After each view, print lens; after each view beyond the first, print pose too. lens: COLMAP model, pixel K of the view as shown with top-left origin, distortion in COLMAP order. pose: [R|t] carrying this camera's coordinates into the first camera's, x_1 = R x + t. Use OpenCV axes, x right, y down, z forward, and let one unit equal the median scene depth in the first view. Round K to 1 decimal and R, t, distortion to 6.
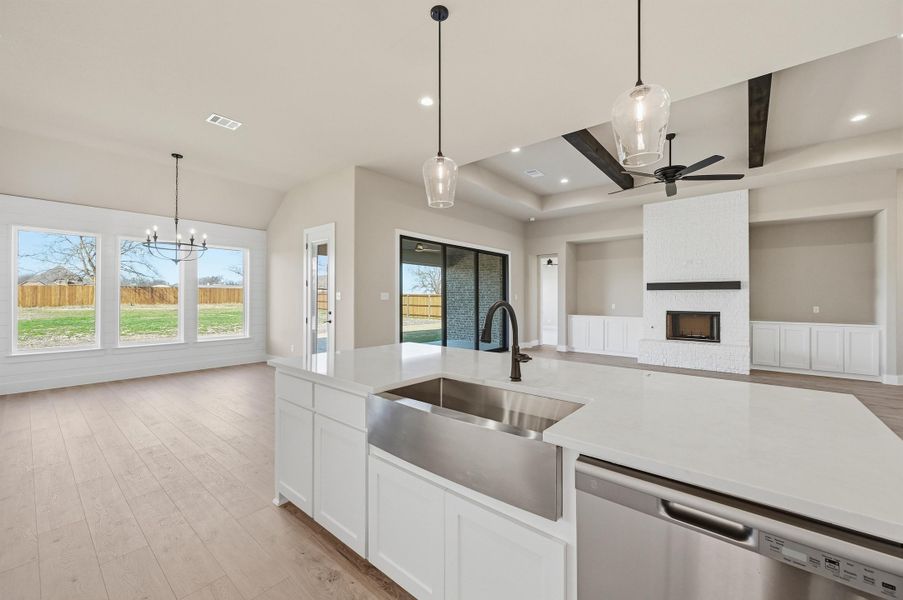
lens RADIAL K [[356.8, 0, 454.0], [0, 356.8, 296.0], [0, 0, 1]] dist [-0.002500, 0.000156]
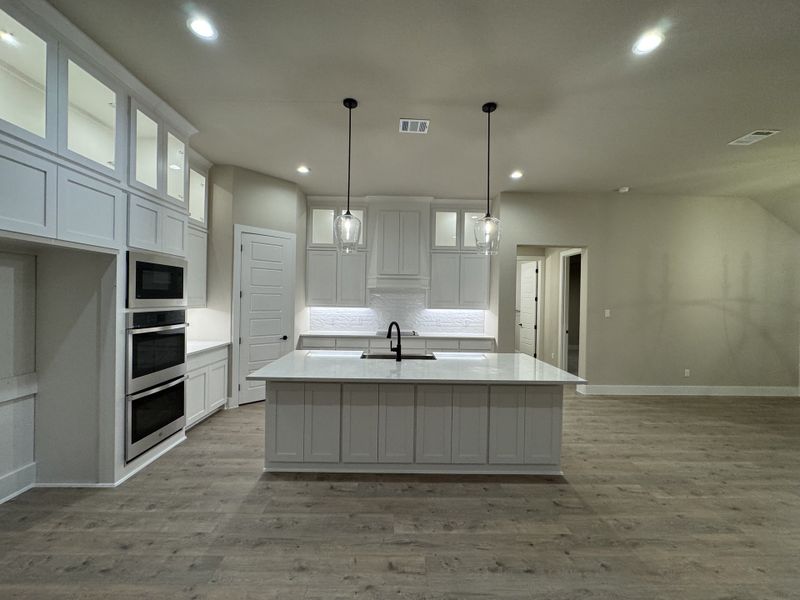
lens RADIAL K [[320.1, 0, 400.0], [0, 320.1, 300.0], [0, 0, 1]] dist [-0.001198, -0.000174]
pose [[-0.755662, -0.010008, -0.654885, 0.352695], [-0.017187, 0.999842, 0.004552, -0.031305], [0.654736, 0.014695, -0.755715, 0.607304]]
